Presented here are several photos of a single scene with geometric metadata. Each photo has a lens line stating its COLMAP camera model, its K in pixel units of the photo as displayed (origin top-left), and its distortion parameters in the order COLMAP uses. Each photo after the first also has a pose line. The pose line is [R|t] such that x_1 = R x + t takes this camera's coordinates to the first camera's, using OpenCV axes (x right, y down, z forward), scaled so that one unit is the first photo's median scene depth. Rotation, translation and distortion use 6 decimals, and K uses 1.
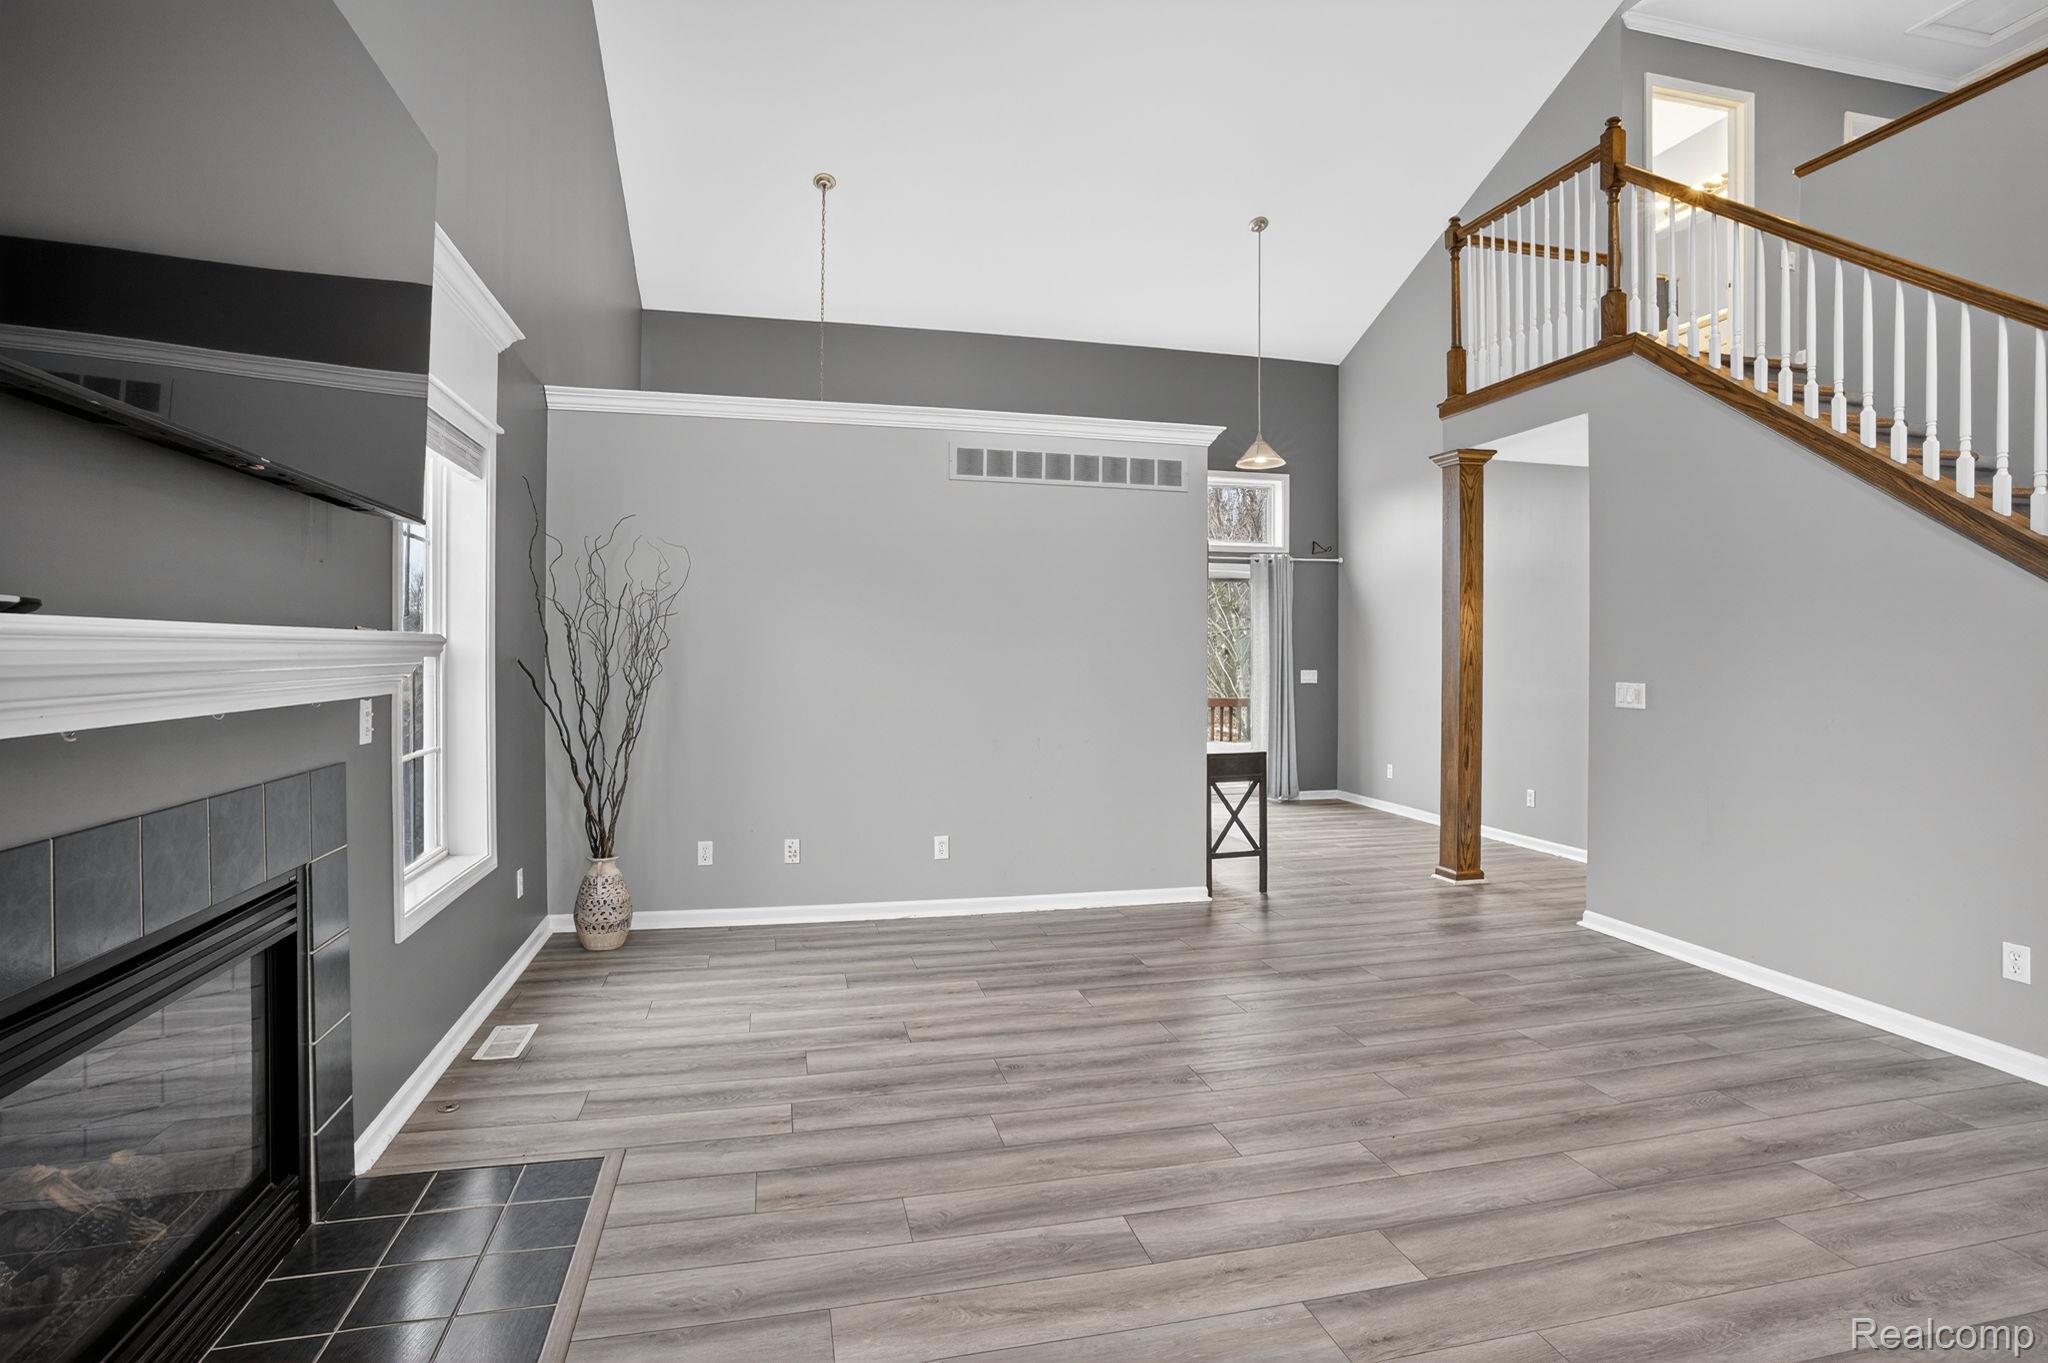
lens RADIAL K [[999.9, 0, 1011.7], [0, 999.9, 660.1], [0, 0, 1]] dist [-0.061412, 0.015689]
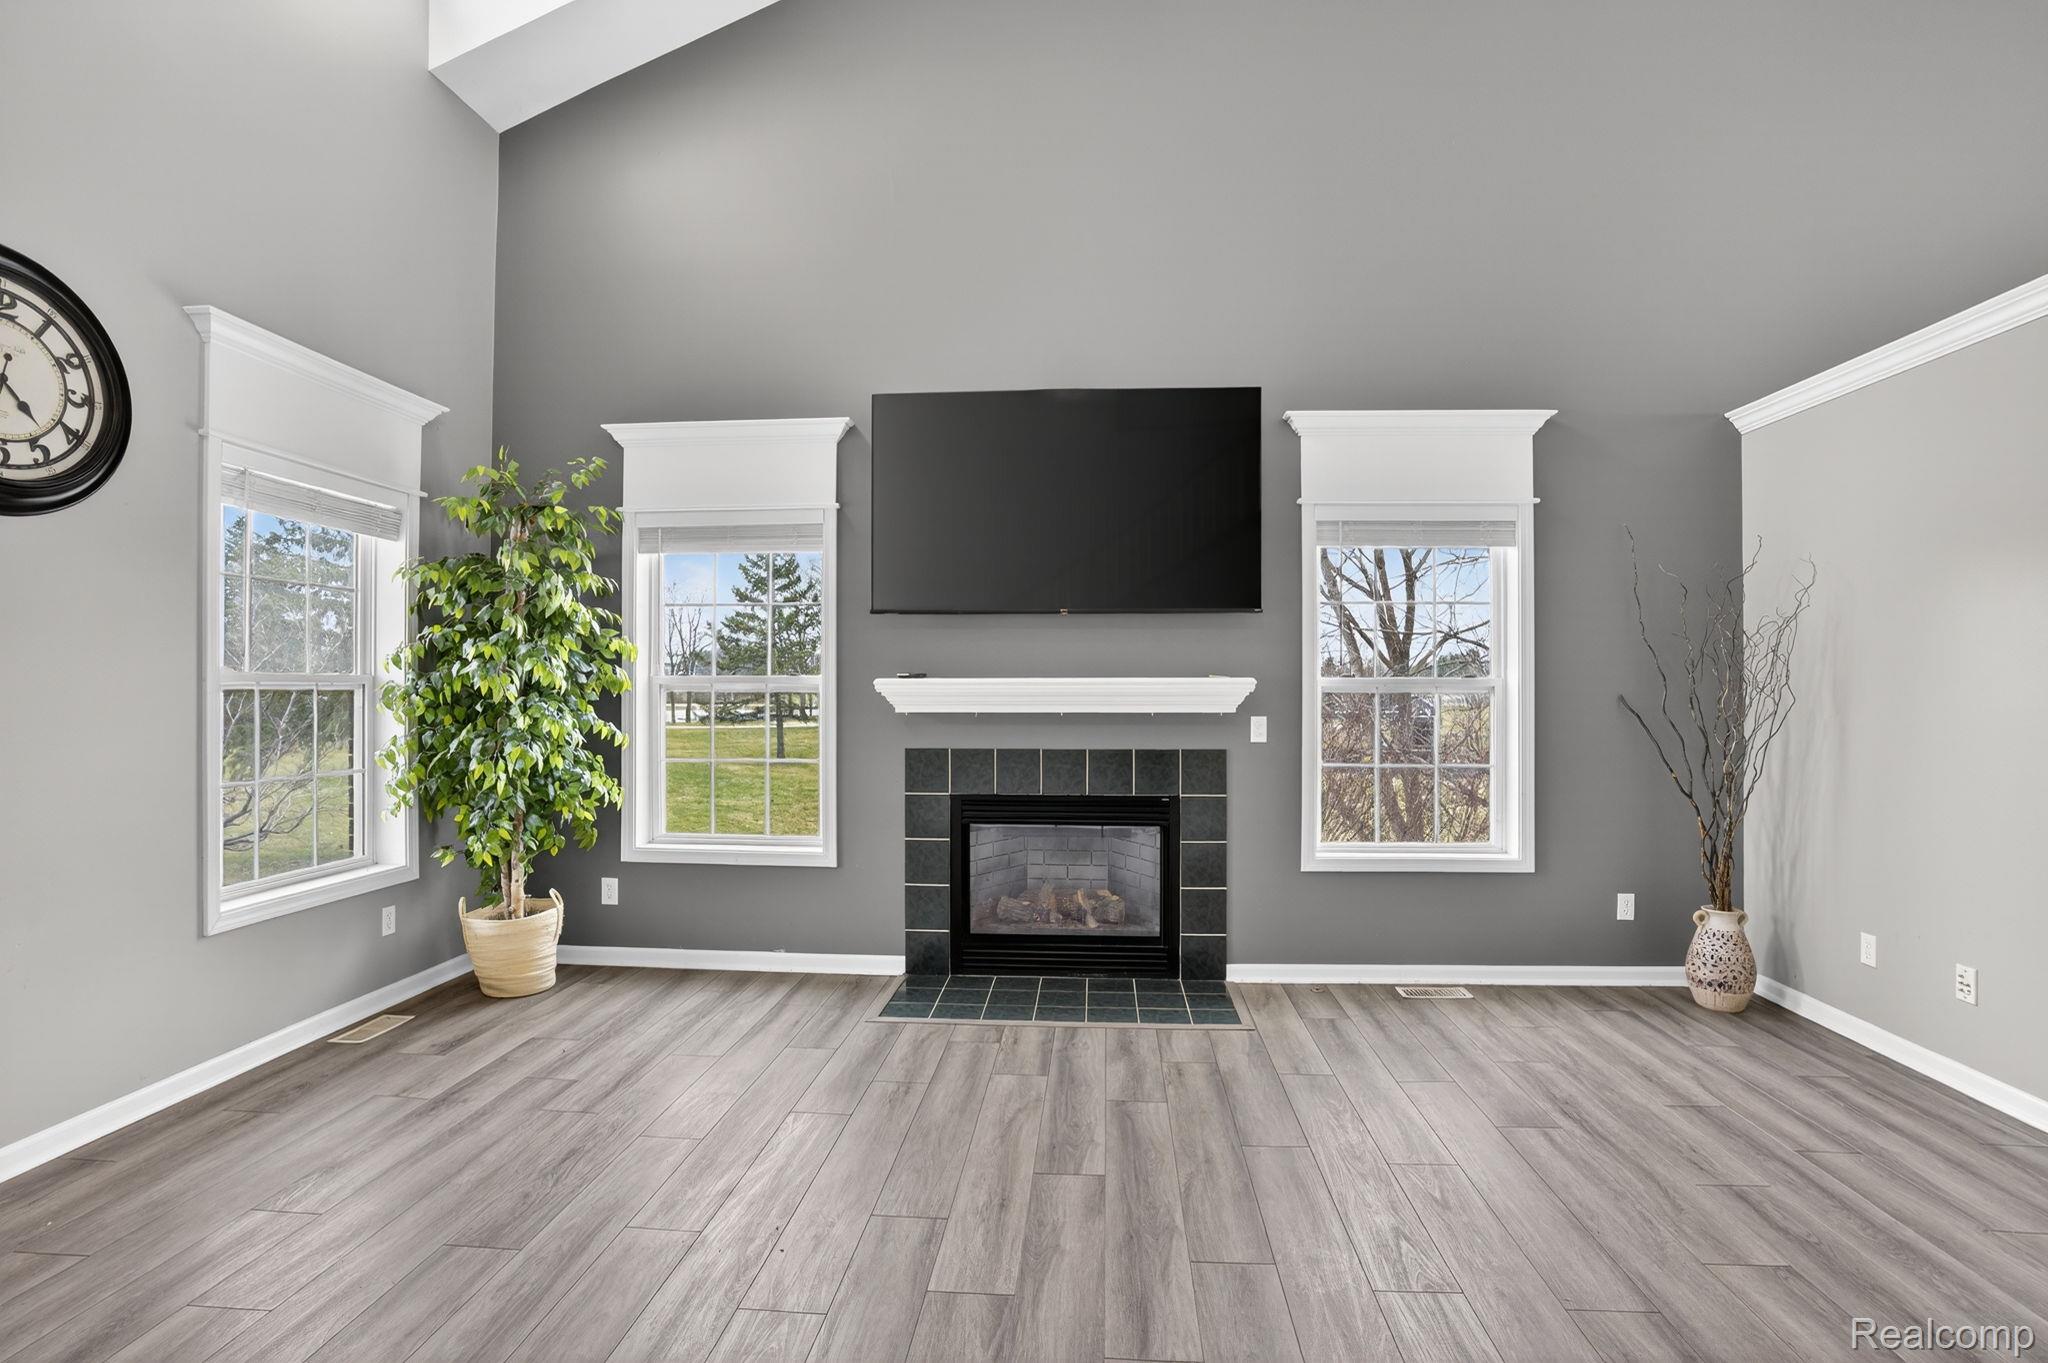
lens RADIAL K [[999.9, 0, 1034.4], [0, 999.9, 691.5], [0, 0, 1]] dist [-0.061412, 0.015689]
pose [[-0.304654, -0.004515, -0.952452, 1.006799], [-0.007700, 0.999968, -0.002277, 0.003699], [0.952432, 0.006640, -0.304679, 1.032074]]
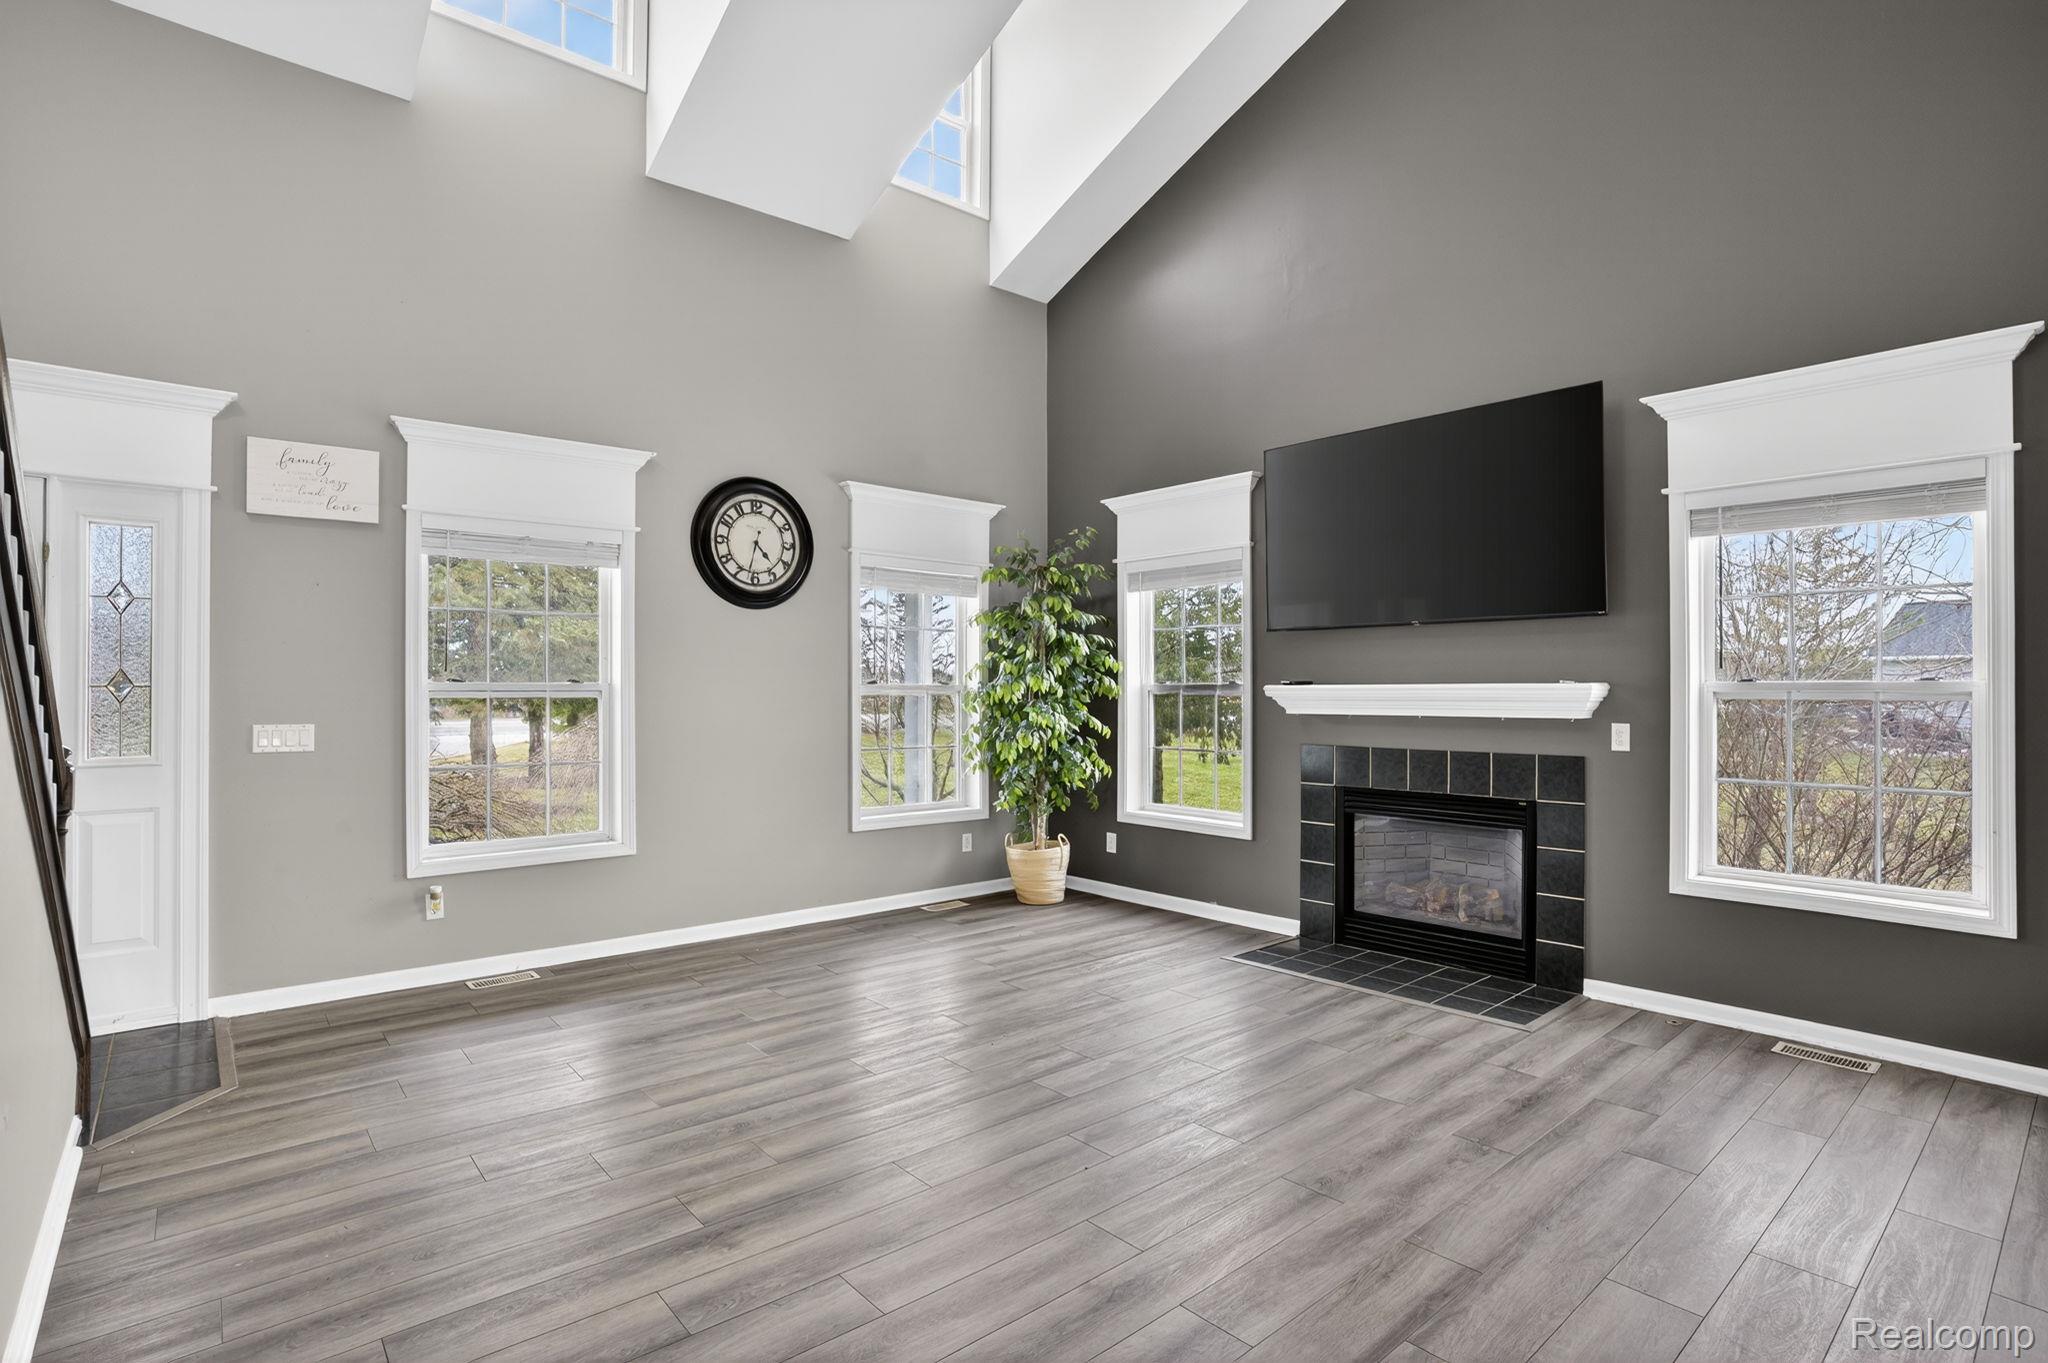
lens RADIAL K [[999.9, 0, 1010.9], [0, 999.9, 686.7], [0, 0, 1]] dist [-0.061412, 0.015689]
pose [[-0.892034, -0.008167, -0.451894, 0.879870], [-0.007876, 0.999966, -0.002525, -0.007338], [0.451899, 0.001307, -0.892068, 1.781119]]
